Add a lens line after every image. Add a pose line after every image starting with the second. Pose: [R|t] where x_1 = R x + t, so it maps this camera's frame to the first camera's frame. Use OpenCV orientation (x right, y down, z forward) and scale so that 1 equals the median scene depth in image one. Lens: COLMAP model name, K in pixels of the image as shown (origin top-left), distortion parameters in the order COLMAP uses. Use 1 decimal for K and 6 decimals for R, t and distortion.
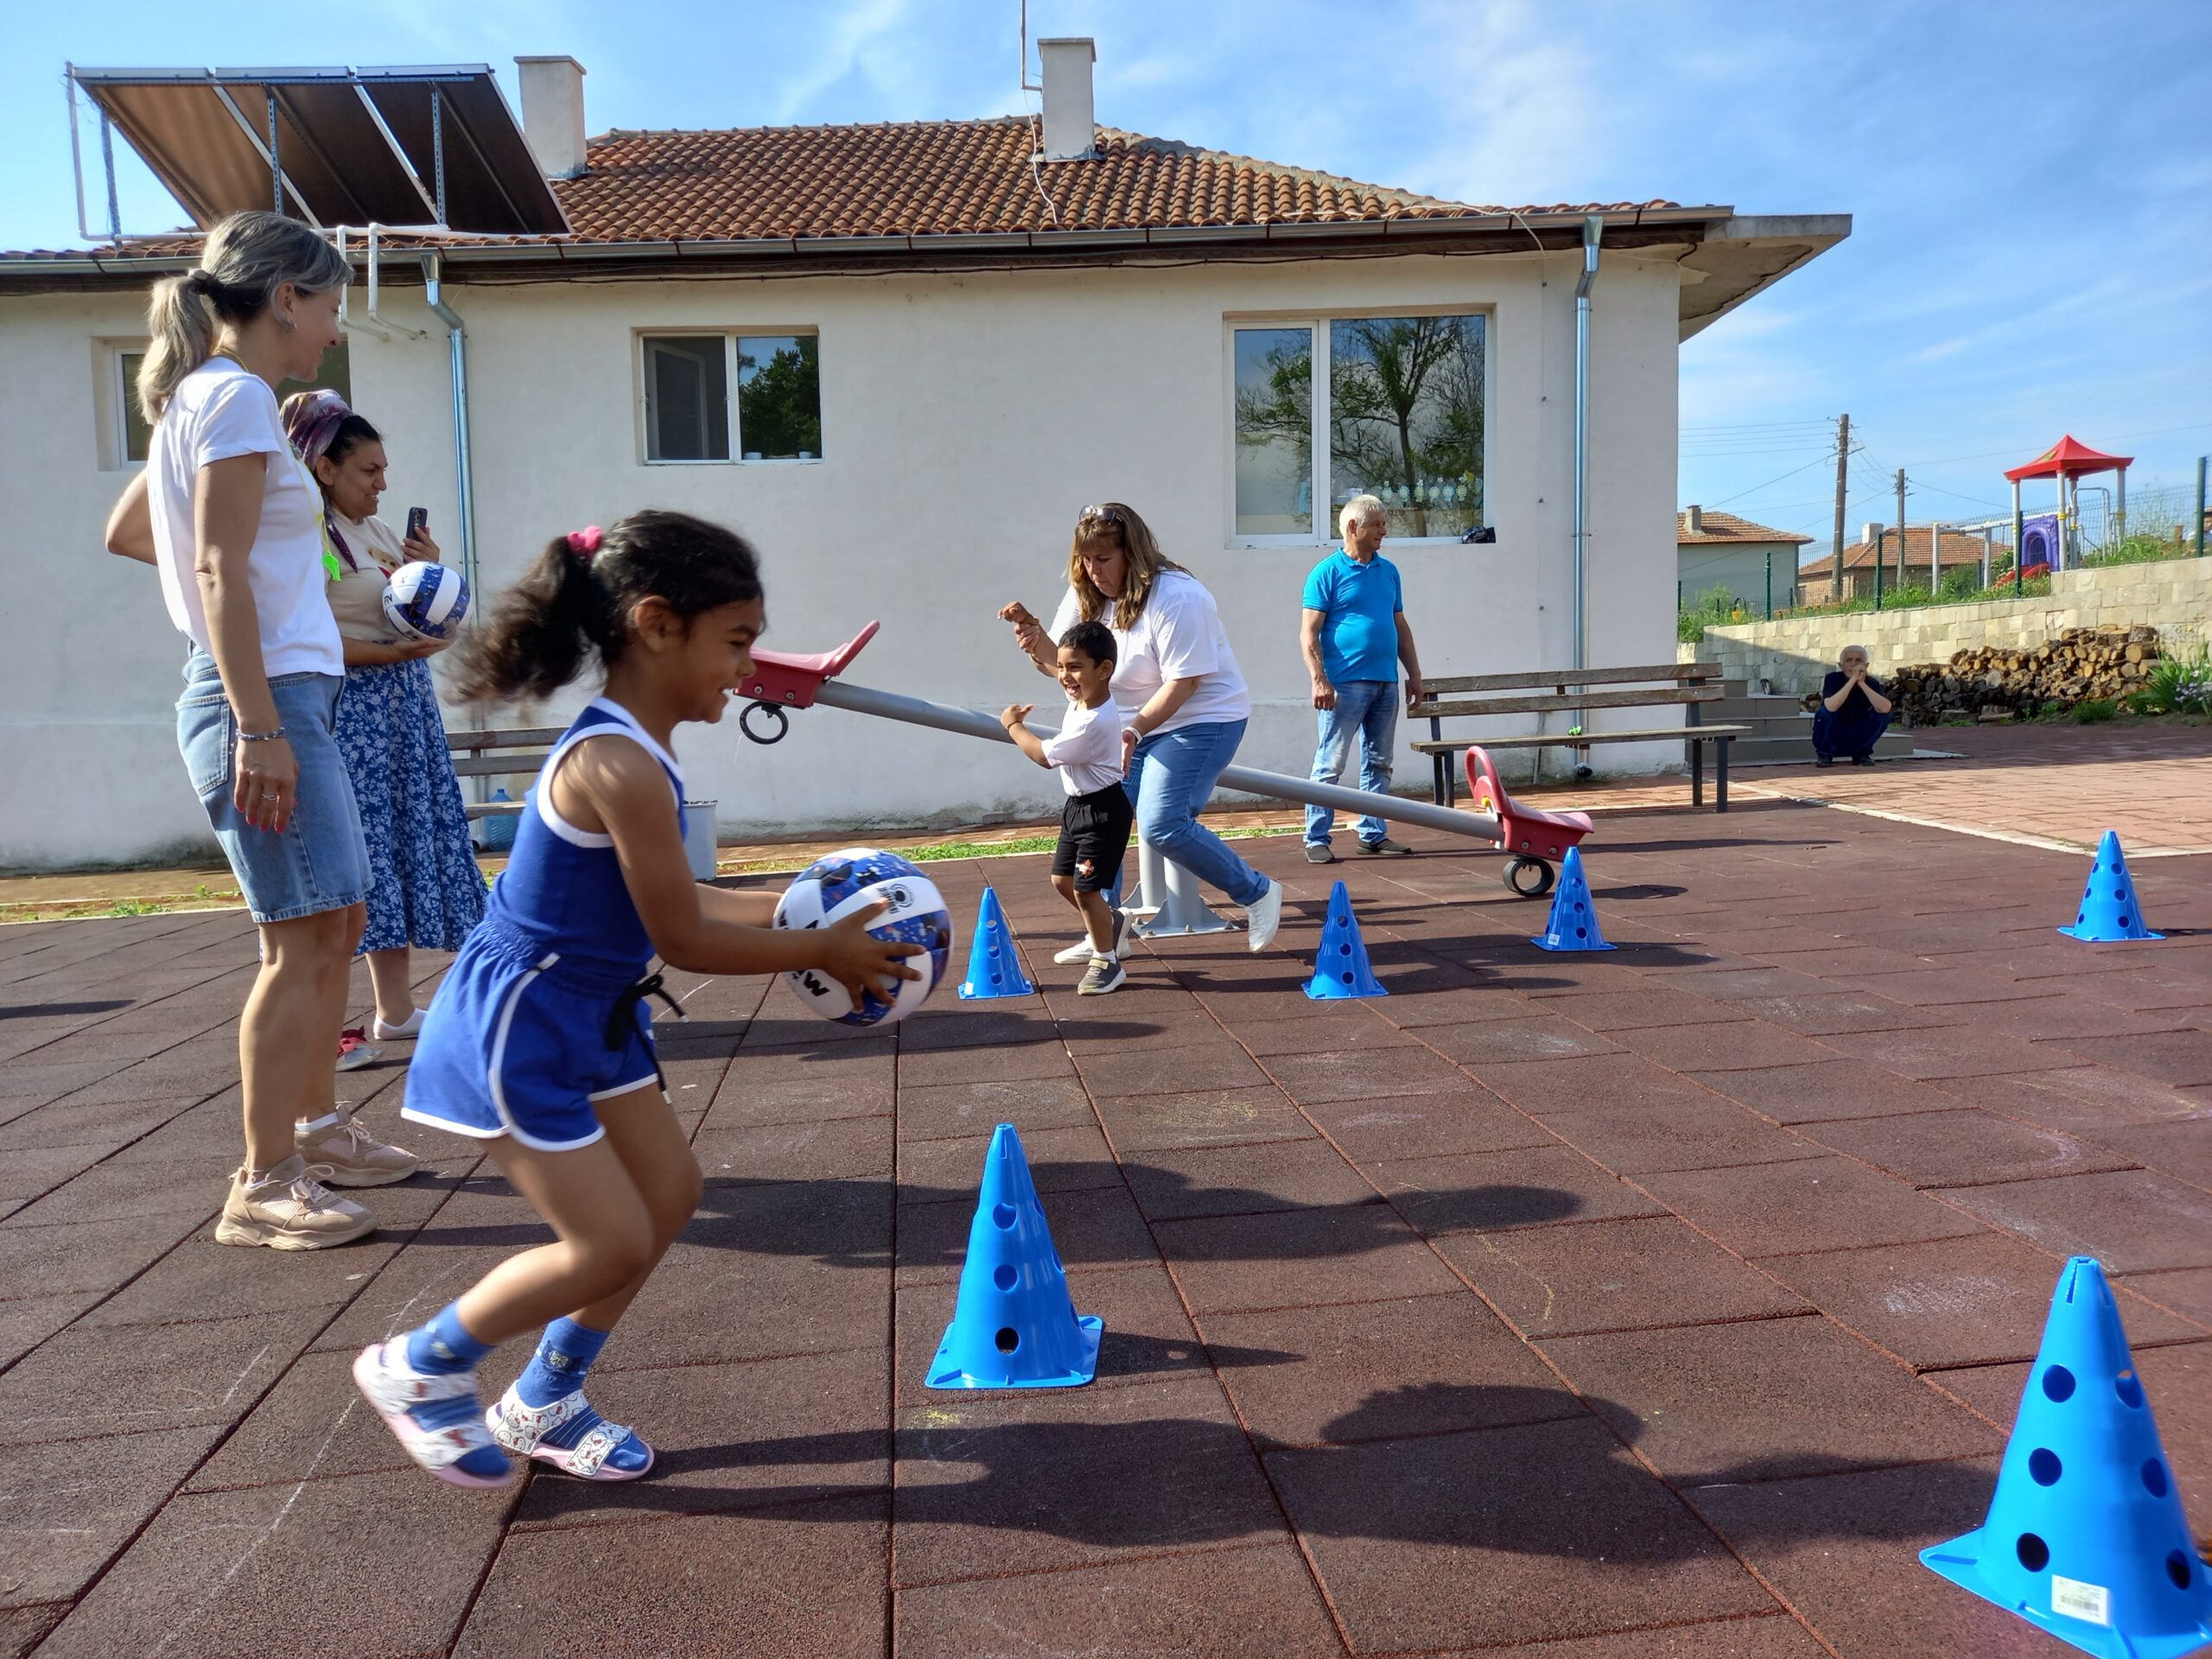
lens RADIAL K [[1624.3, 0, 1092.9], [0, 1624.3, 823.7], [0, 0, 1]] dist [0.053819, -0.055235]
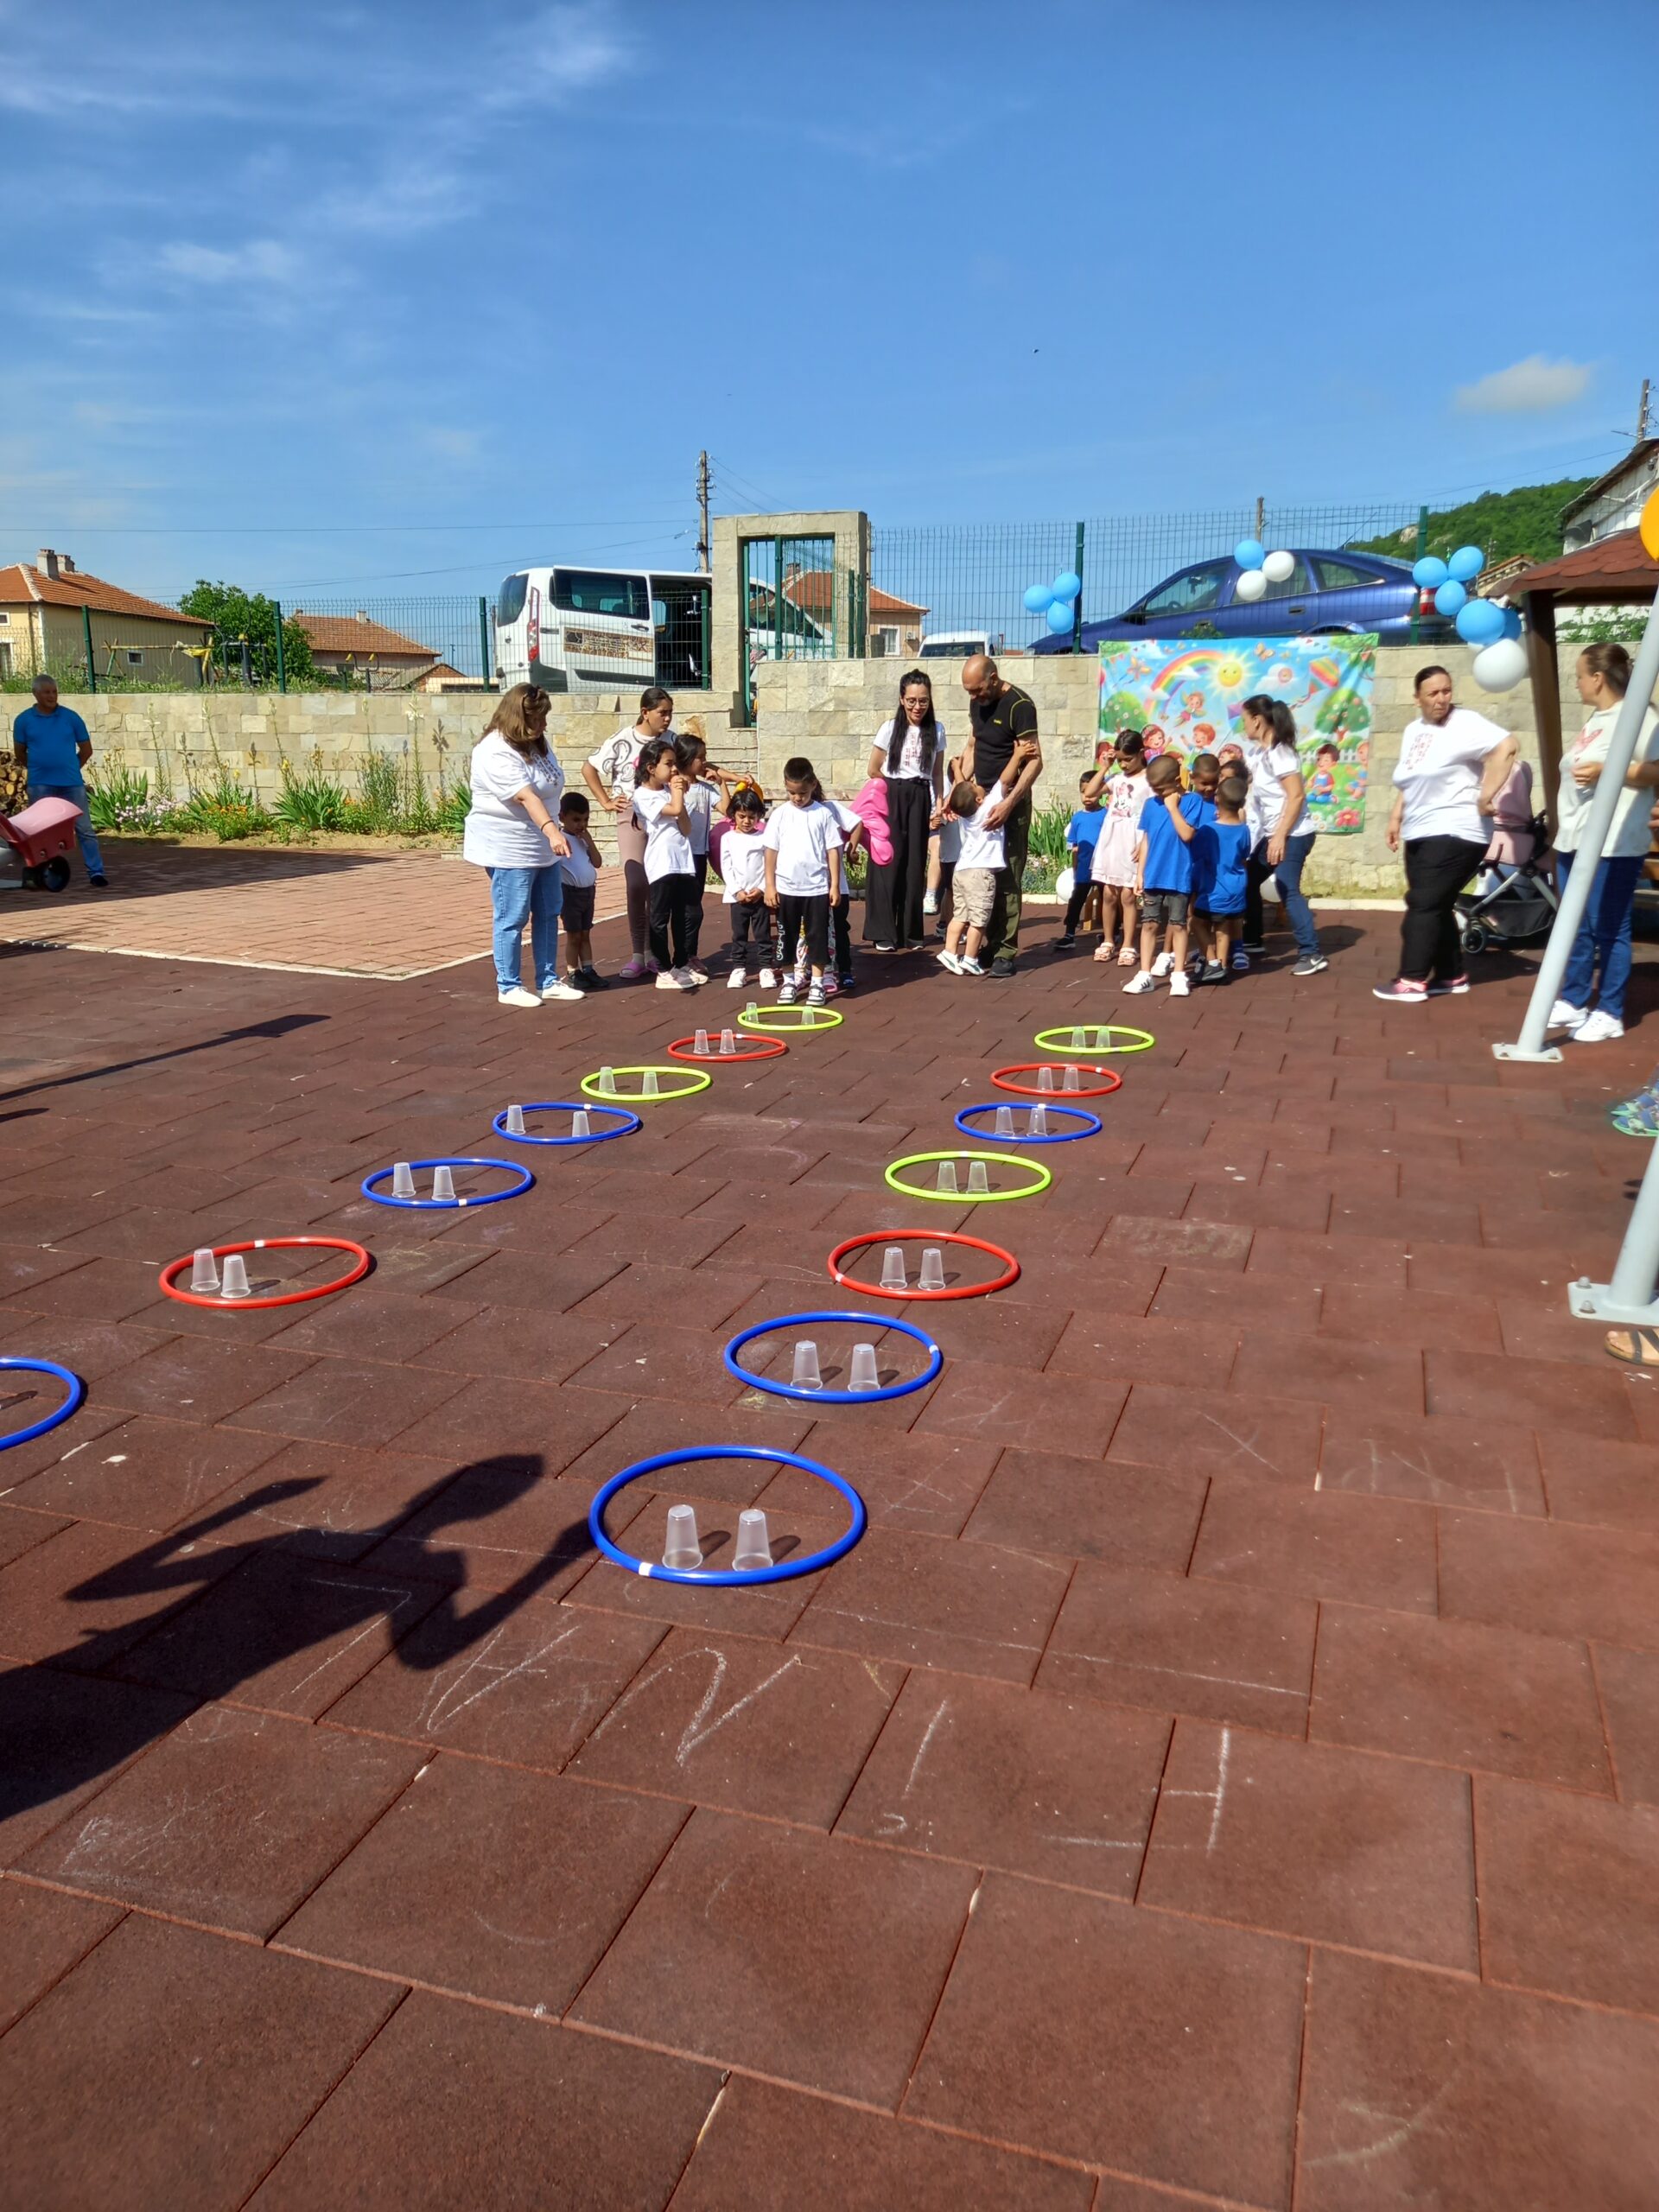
lens RADIAL K [[1628.6, 0, 821.4], [0, 1628.6, 1092.8], [0, 0, 1]] dist [0.077967, -0.088787]
pose [[0.433682, -0.164550, 0.885914, -0.256823], [0.061915, 0.986302, 0.152886, -0.039398], [-0.898936, -0.011453, 0.437930, 0.022928]]
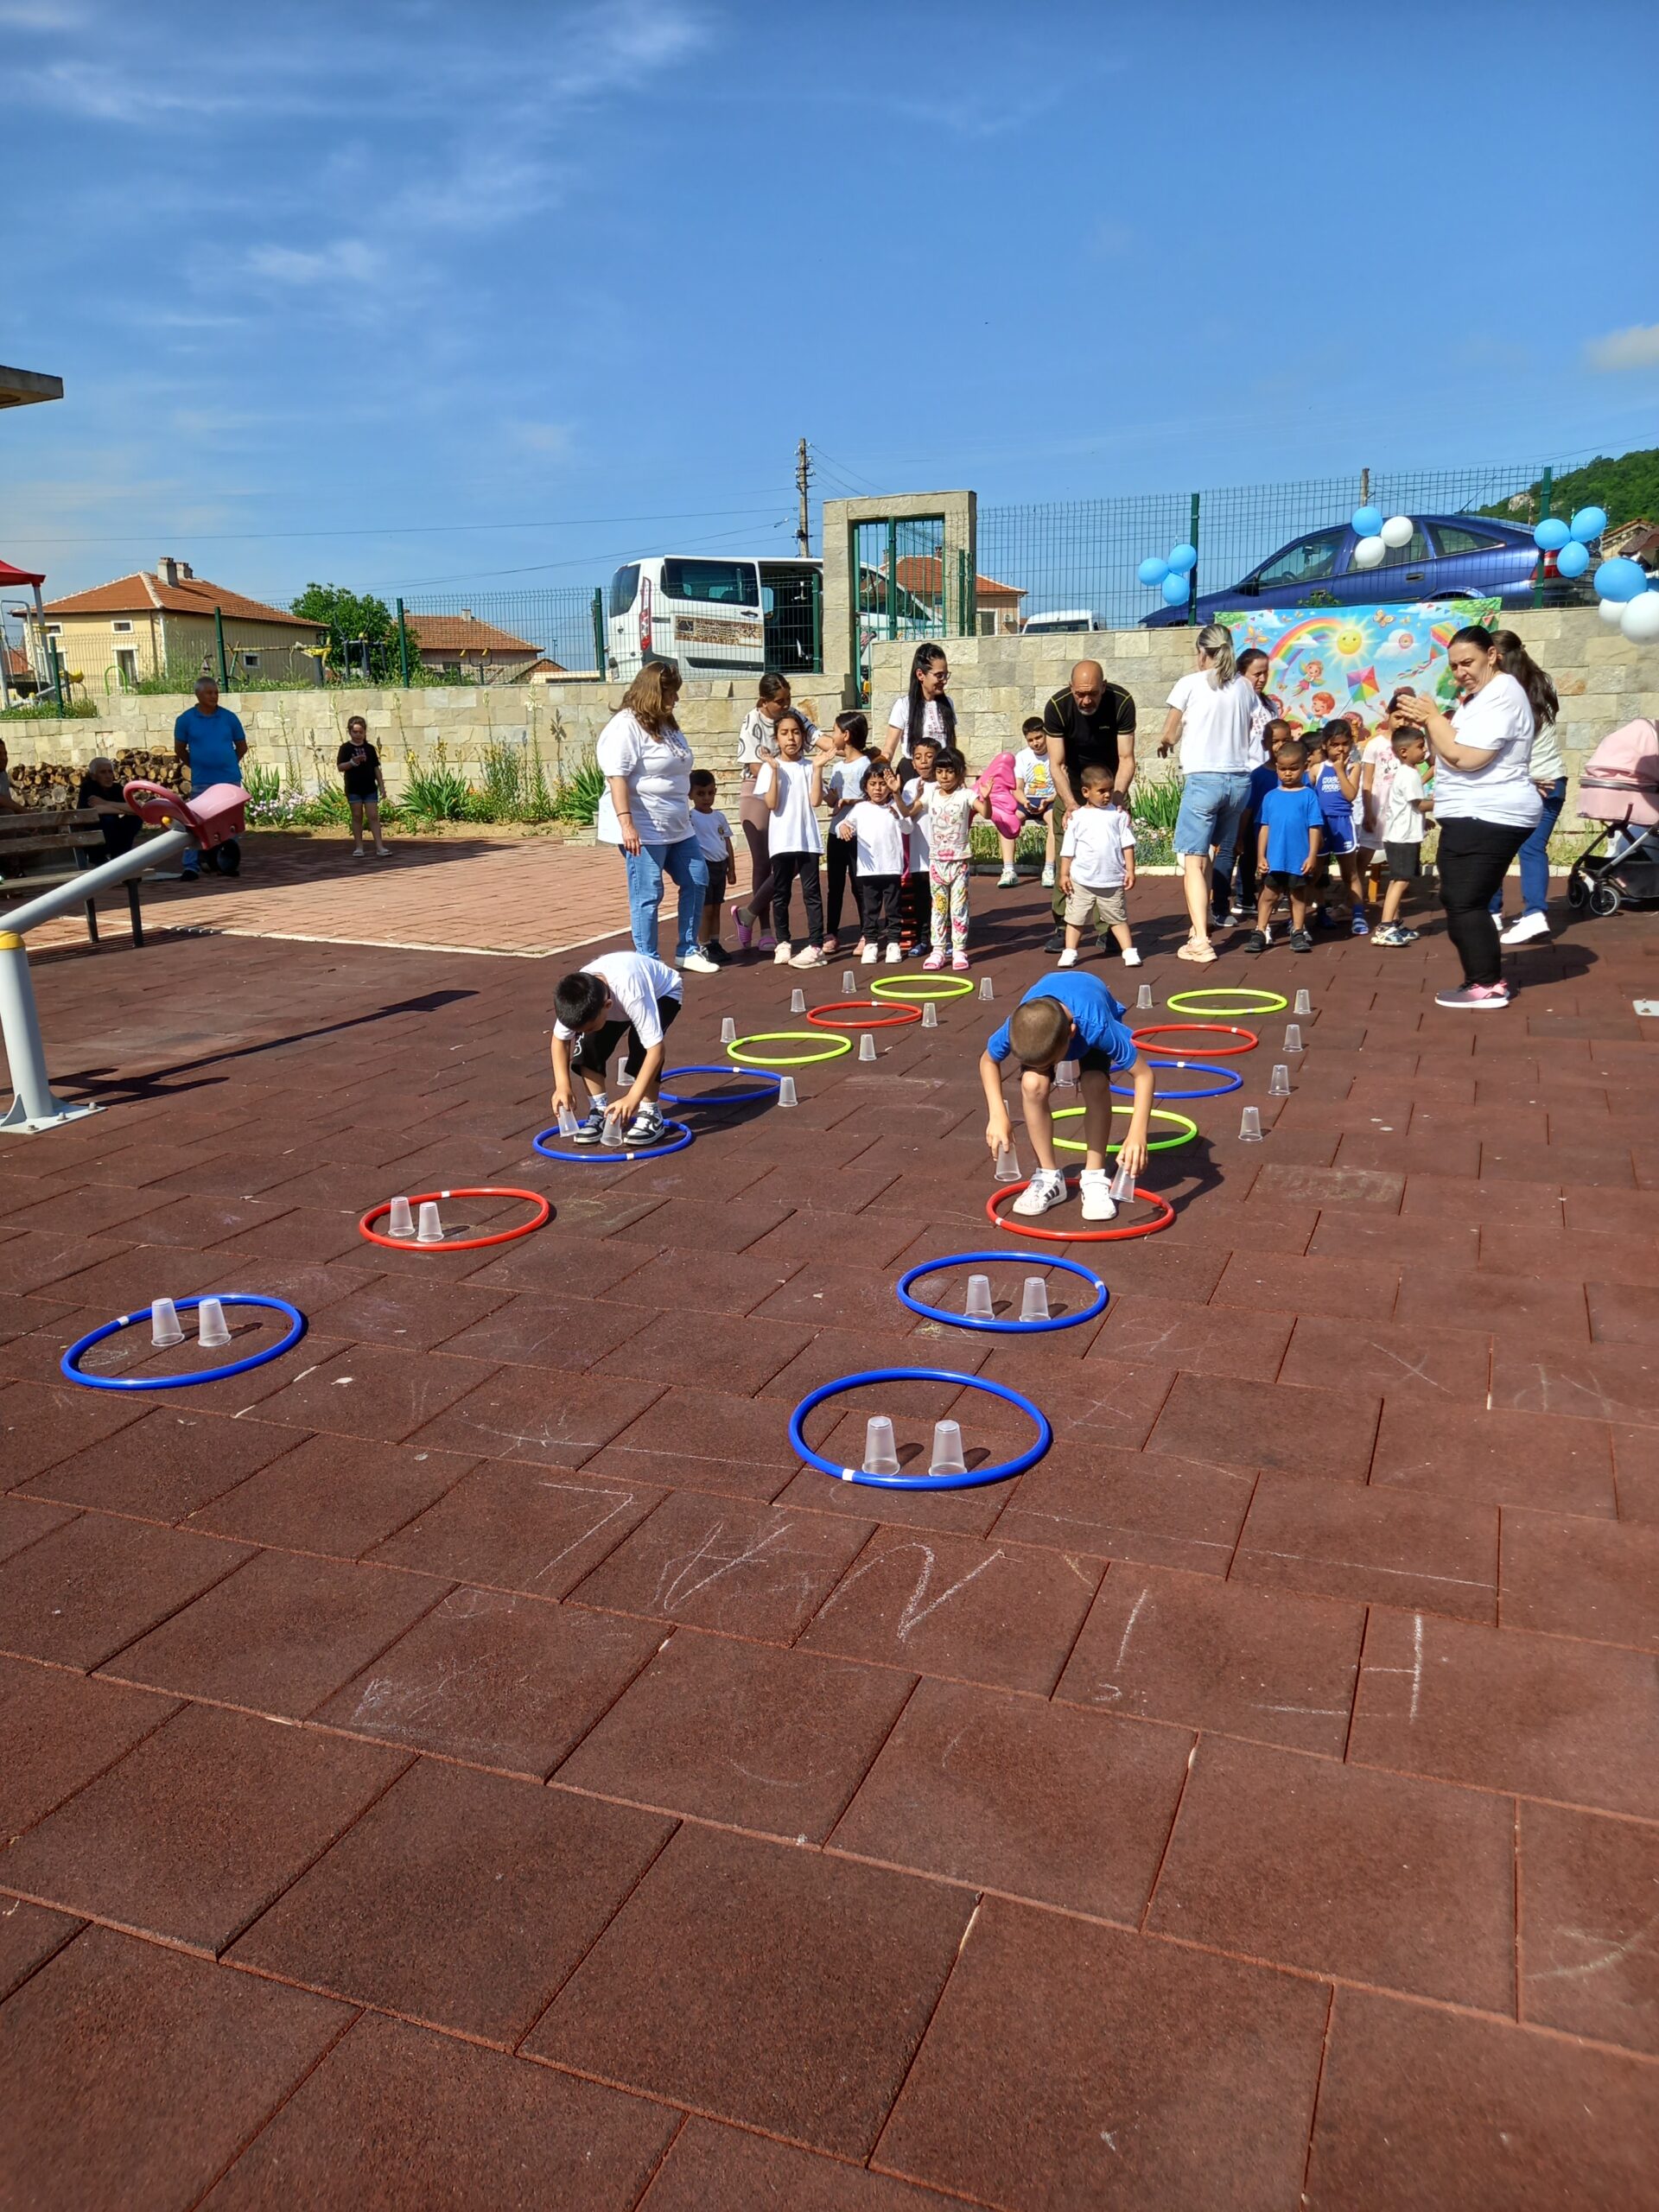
lens RADIAL K [[1621.9, 0, 827.9], [0, 1621.9, 1102.2], [0, 0, 1]] dist [0.069765, -0.091082]
pose [[0.481356, -0.180877, 0.857660, -0.274771], [0.080520, 0.983464, 0.162218, -0.034252], [-0.872819, -0.009026, 0.487961, 0.029678]]
